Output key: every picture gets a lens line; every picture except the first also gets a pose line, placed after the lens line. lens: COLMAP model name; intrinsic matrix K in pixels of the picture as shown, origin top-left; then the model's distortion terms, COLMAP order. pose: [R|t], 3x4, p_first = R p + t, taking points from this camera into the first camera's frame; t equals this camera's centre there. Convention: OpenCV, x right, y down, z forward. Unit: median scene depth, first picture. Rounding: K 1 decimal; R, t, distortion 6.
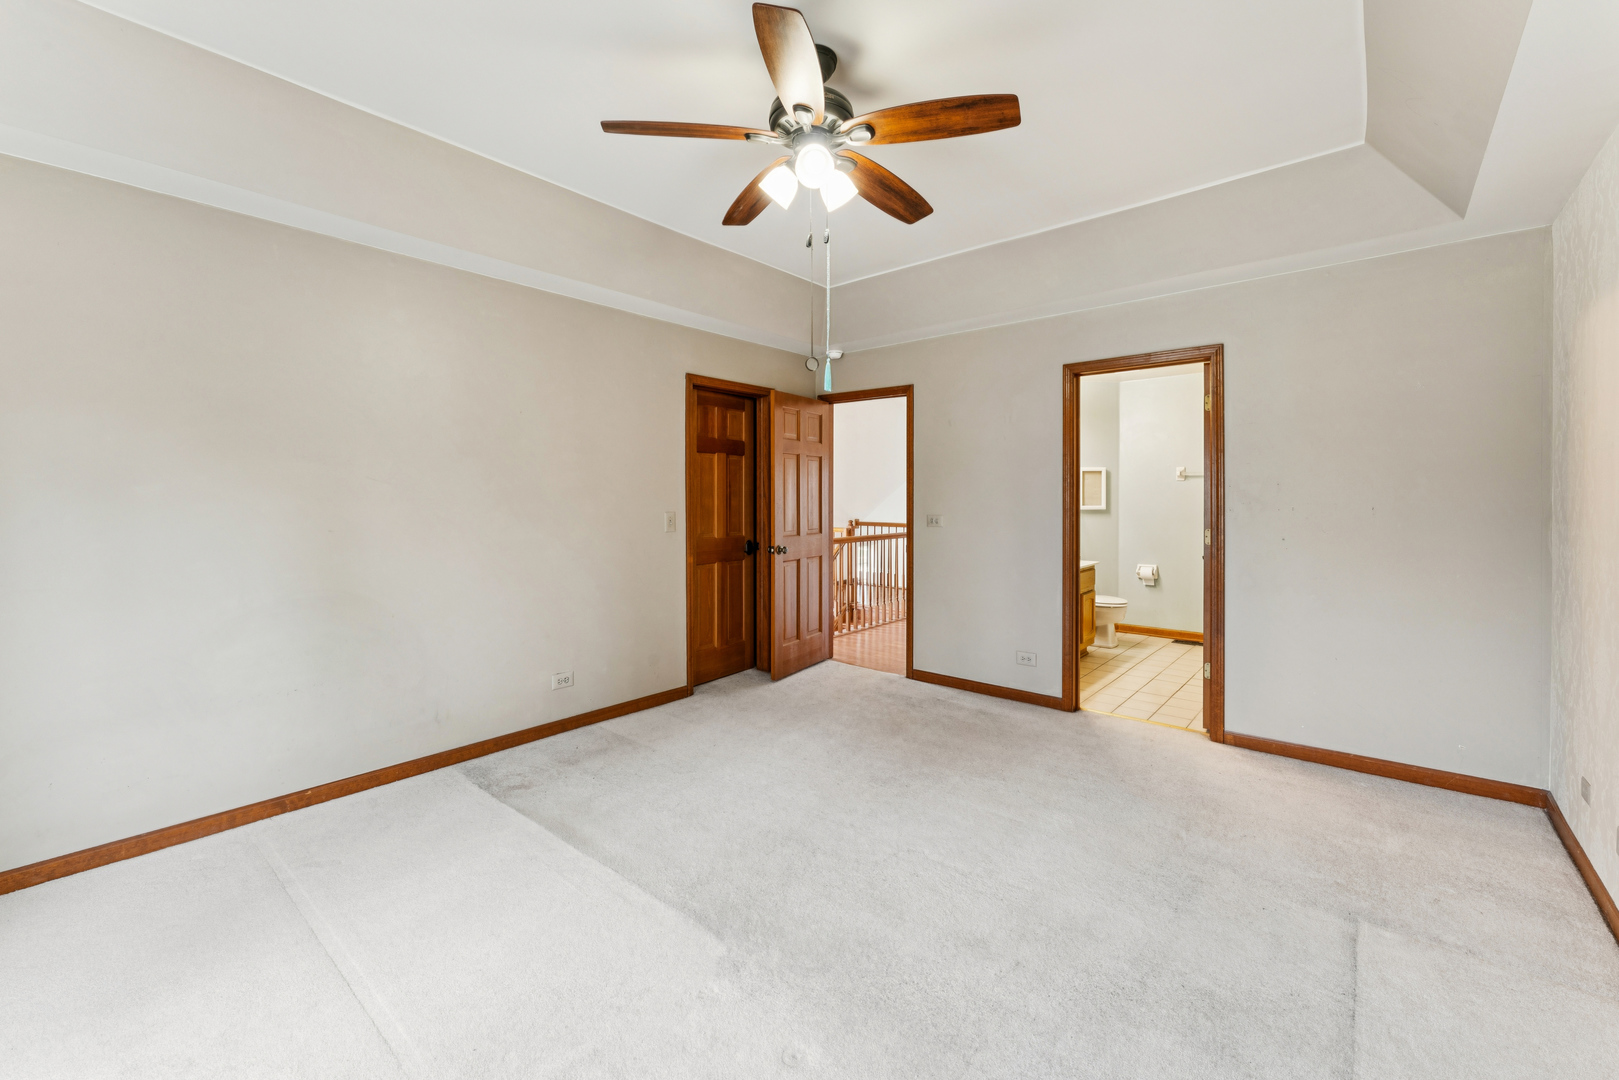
lens RADIAL K [[656.3, 0, 807.6], [0, 656.3, 518.1], [0, 0, 1]] dist [-0.001065, -0.000068]
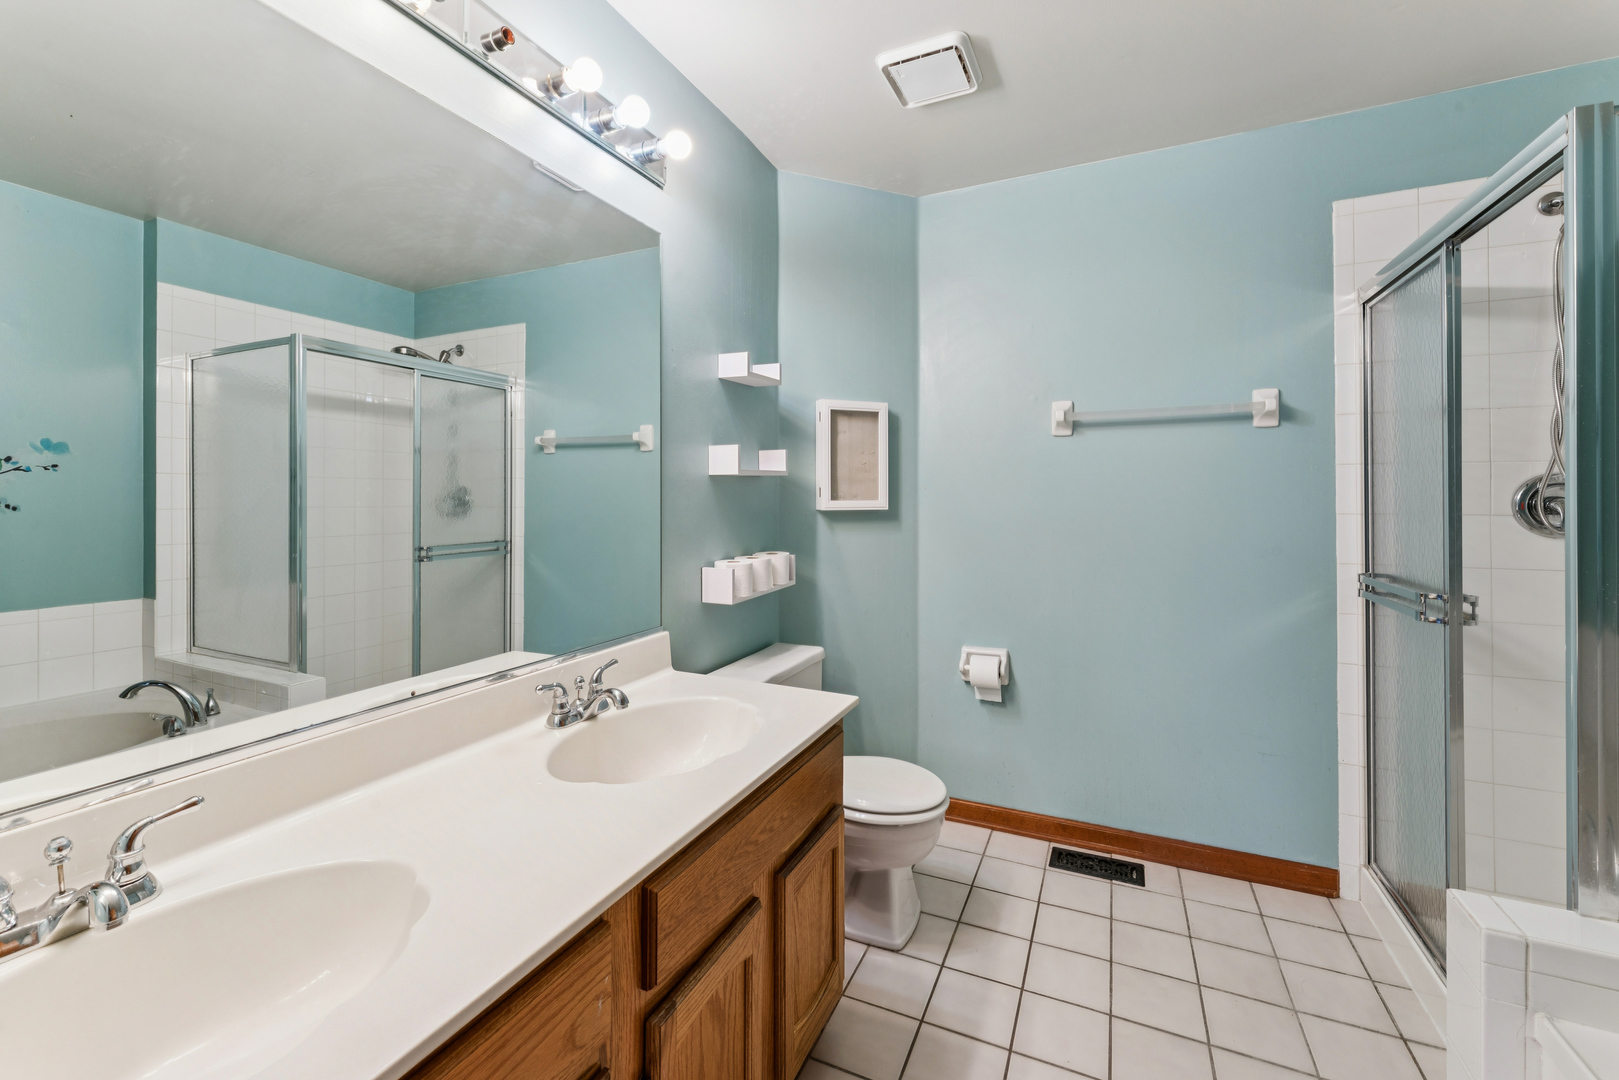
lens RADIAL K [[656.3, 0, 807.6], [0, 656.3, 518.1], [0, 0, 1]] dist [-0.001065, -0.000068]
pose [[0.960640, -0.001383, 0.277794, 0.306859], [0.004062, 0.999951, -0.009067, -0.005145], [-0.277768, 0.009839, 0.960598, 0.652814]]
